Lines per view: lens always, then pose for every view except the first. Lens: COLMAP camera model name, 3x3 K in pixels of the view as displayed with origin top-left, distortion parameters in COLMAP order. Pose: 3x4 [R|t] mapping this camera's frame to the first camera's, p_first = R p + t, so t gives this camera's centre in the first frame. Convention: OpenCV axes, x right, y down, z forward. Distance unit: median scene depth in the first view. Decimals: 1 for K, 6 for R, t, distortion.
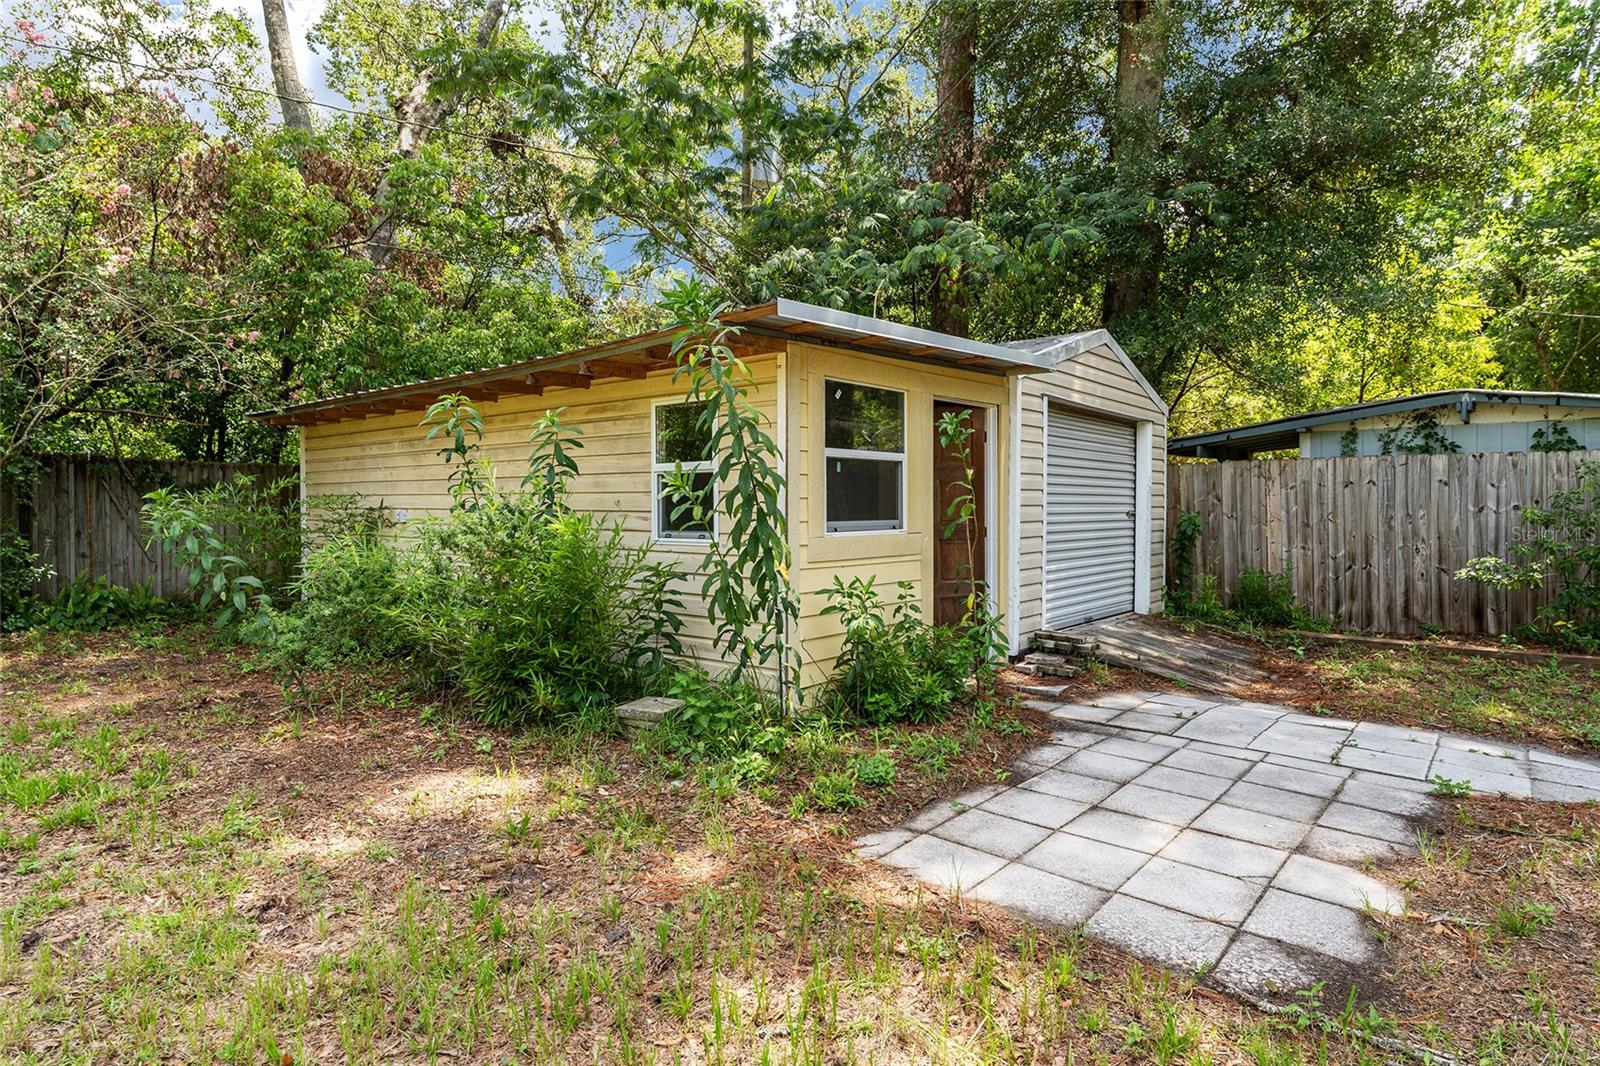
lens RADIAL K [[851.1, 0, 800.0], [0, 851.1, 533.0], [0, 0, 1]] dist [-0.001018, -0.000246]
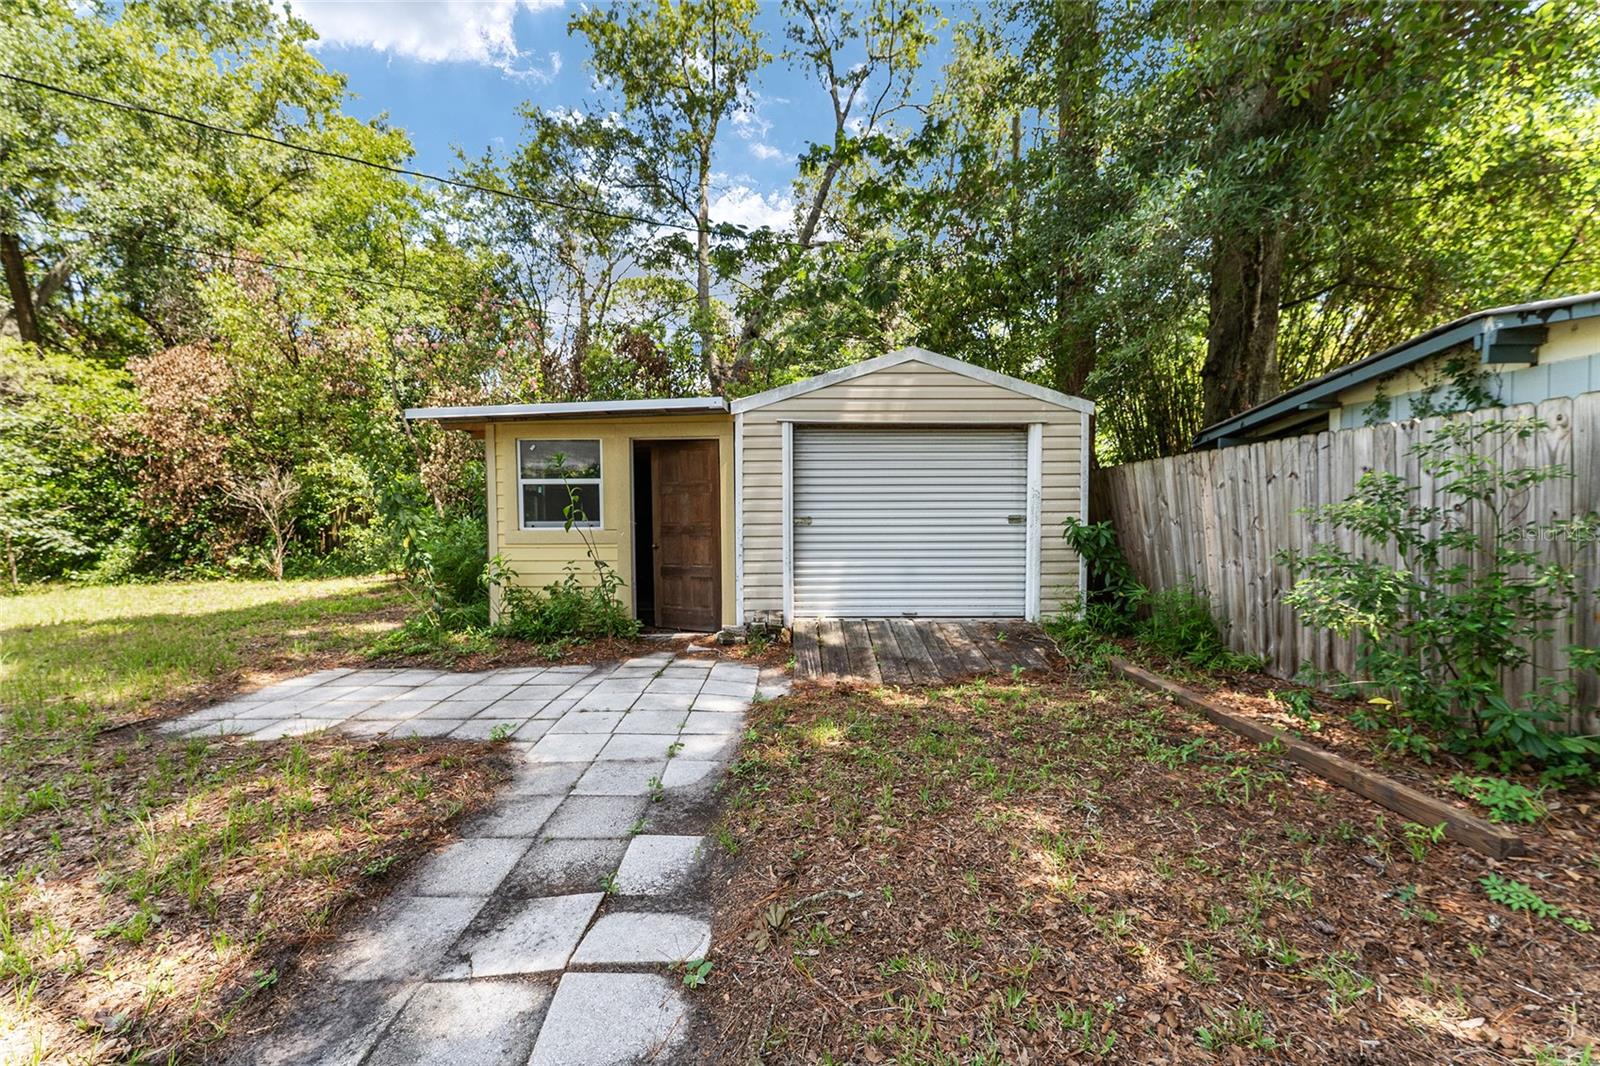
lens RADIAL K [[639.7, 0, 800.0], [0, 639.7, 533.0], [0, 0, 1]] dist [0.000191, -0.000018]
pose [[0.641835, 0.020337, -0.766573, 0.949241], [-0.020048, 0.999752, 0.009737, -0.008639], [0.766581, 0.009118, 0.642083, 0.388957]]
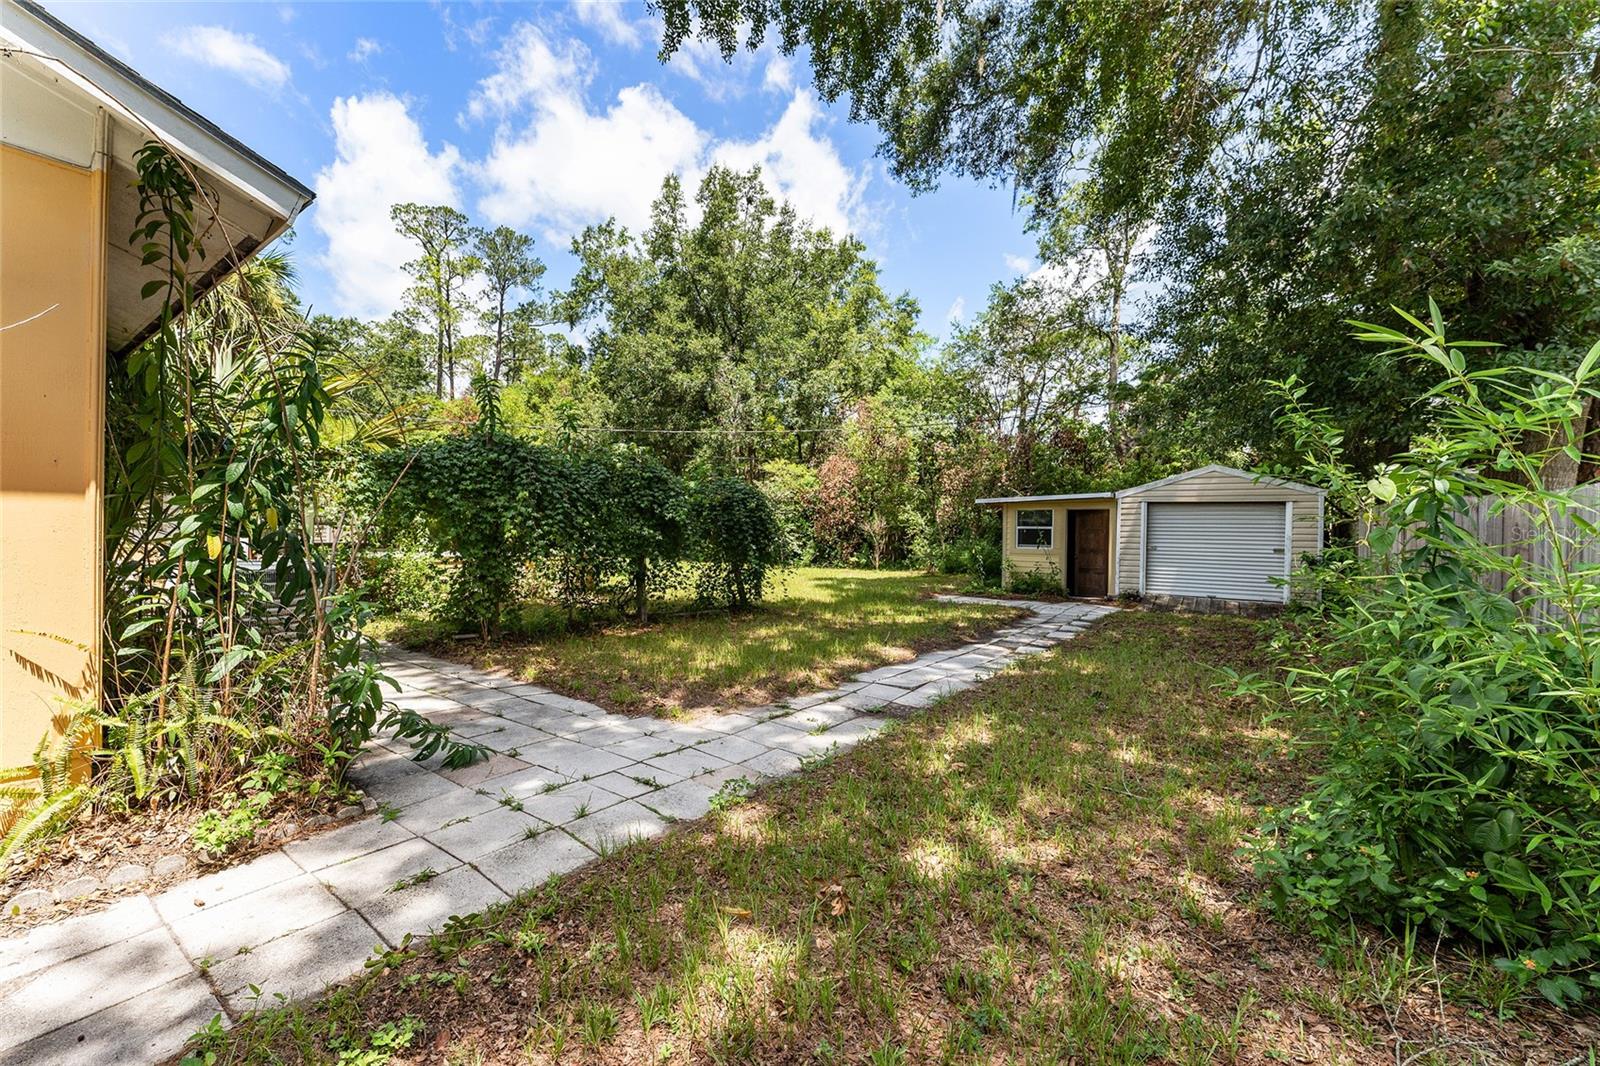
lens RADIAL K [[639.7, 0, 800.0], [0, 639.7, 533.0], [0, 0, 1]] dist [0.000191, -0.000018]
pose [[0.082269, -0.001074, -0.996610, 2.048328], [-0.052352, 0.998614, -0.005397, 0.003546], [0.995234, 0.052619, 0.082099, -0.216697]]
